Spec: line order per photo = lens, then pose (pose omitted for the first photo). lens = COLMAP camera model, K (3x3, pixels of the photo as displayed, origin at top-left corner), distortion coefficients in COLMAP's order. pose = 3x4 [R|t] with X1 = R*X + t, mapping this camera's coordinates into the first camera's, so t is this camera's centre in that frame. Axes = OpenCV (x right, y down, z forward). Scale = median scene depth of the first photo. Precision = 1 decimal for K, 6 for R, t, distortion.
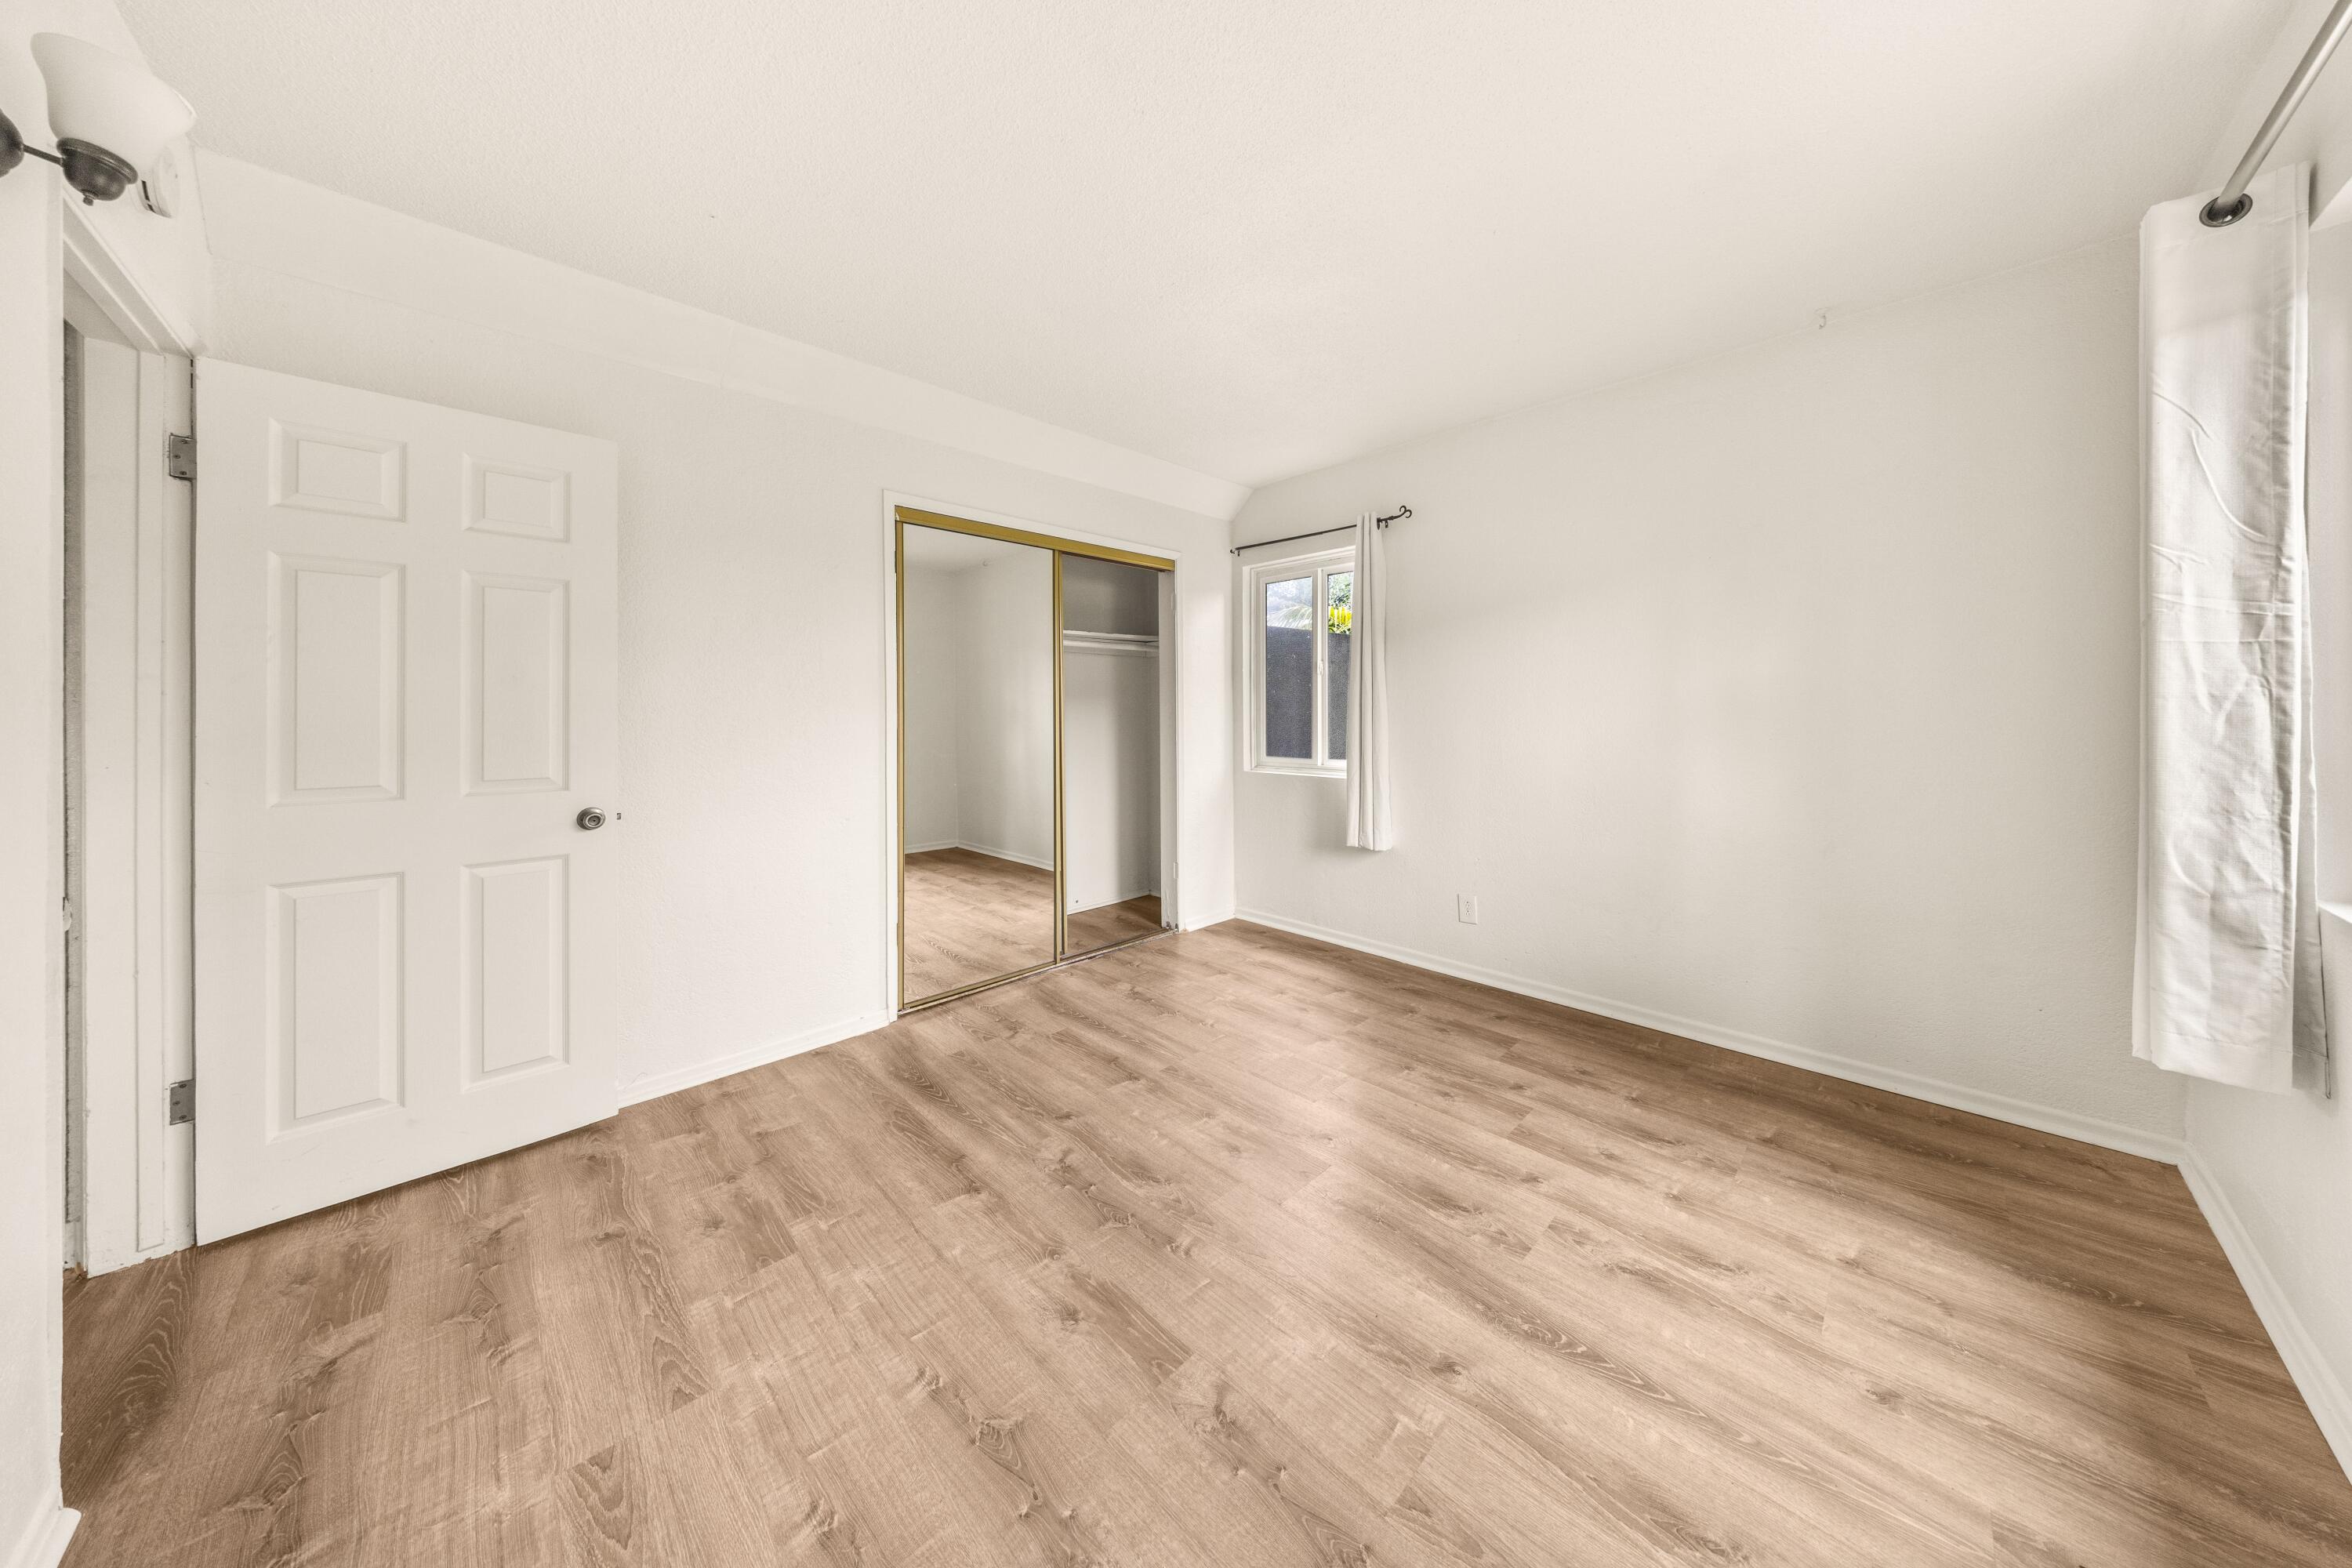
lens RADIAL K [[748.4, 0, 1176.4], [0, 748.4, 729.3], [0, 0, 1]] dist [0.000164, -0.003432]
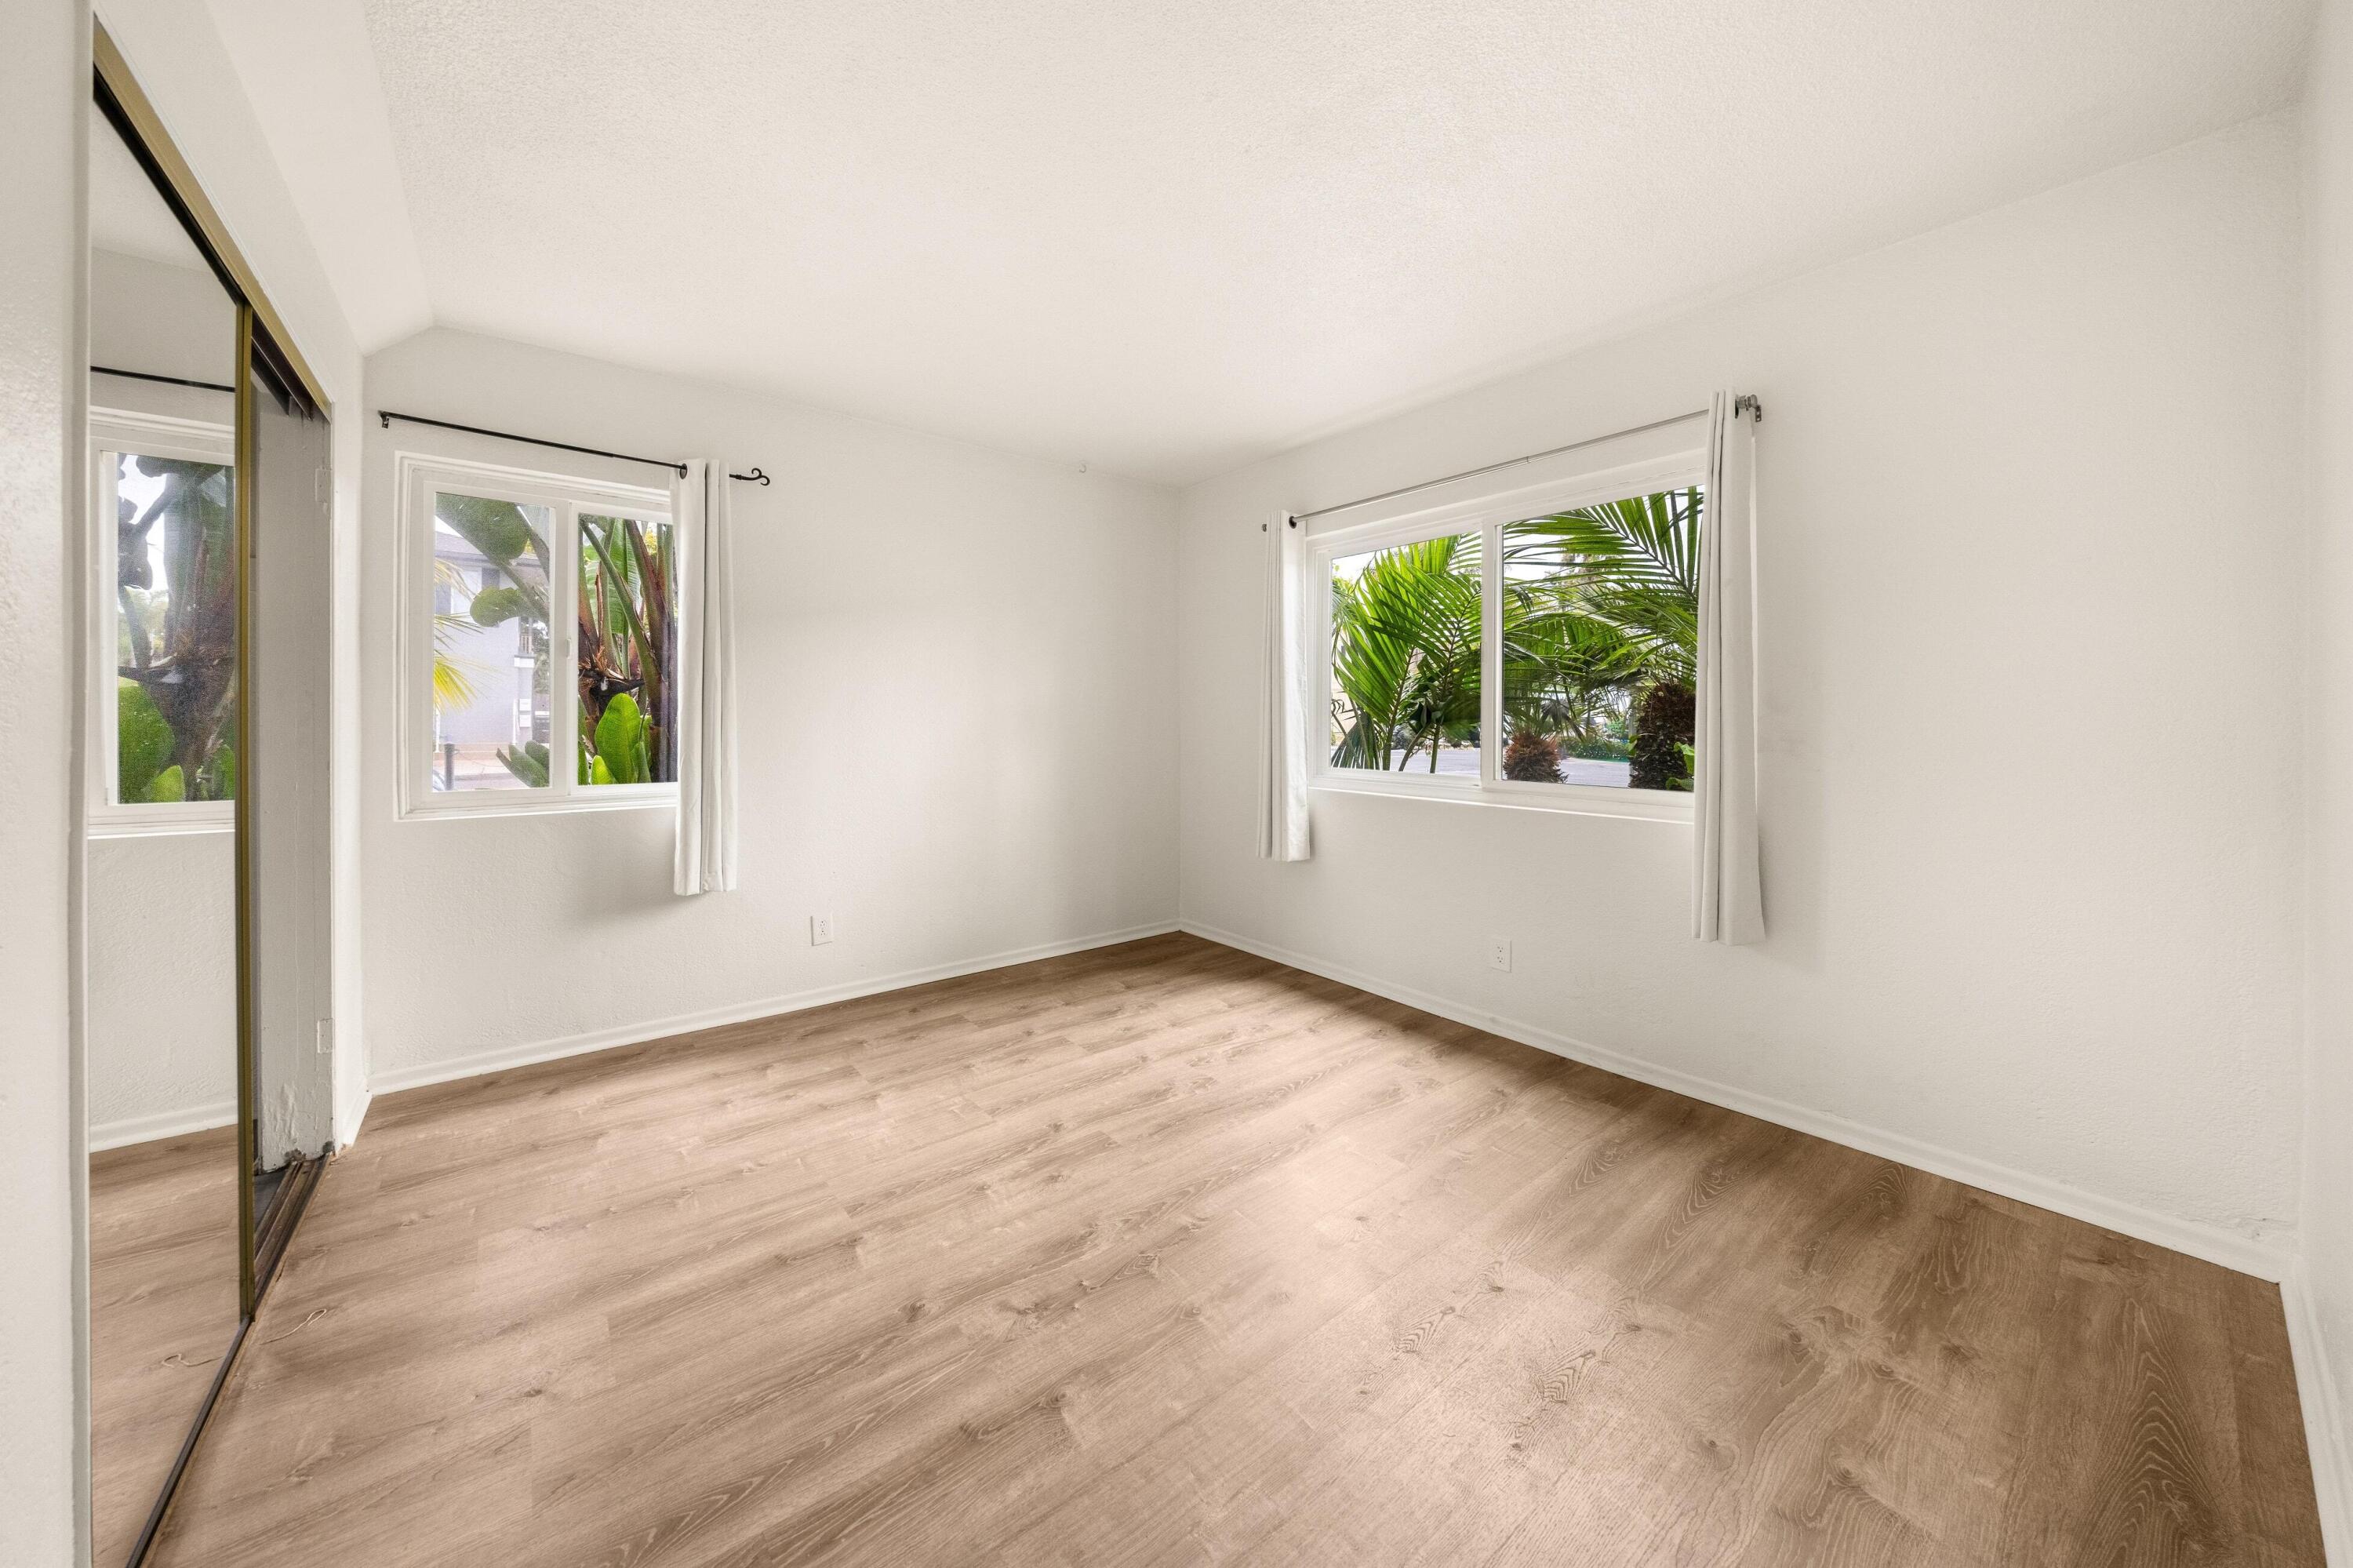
lens RADIAL K [[829.9, 0, 1167.3], [0, 829.9, 722.6], [0, 0, 1]] dist [0.013984, -0.014229]
pose [[0.083079, 0.000099, 0.996543, -0.967997], [0.026894, 0.999636, -0.002342, 0.000563], [-0.996180, 0.026995, 0.083046, 0.777982]]
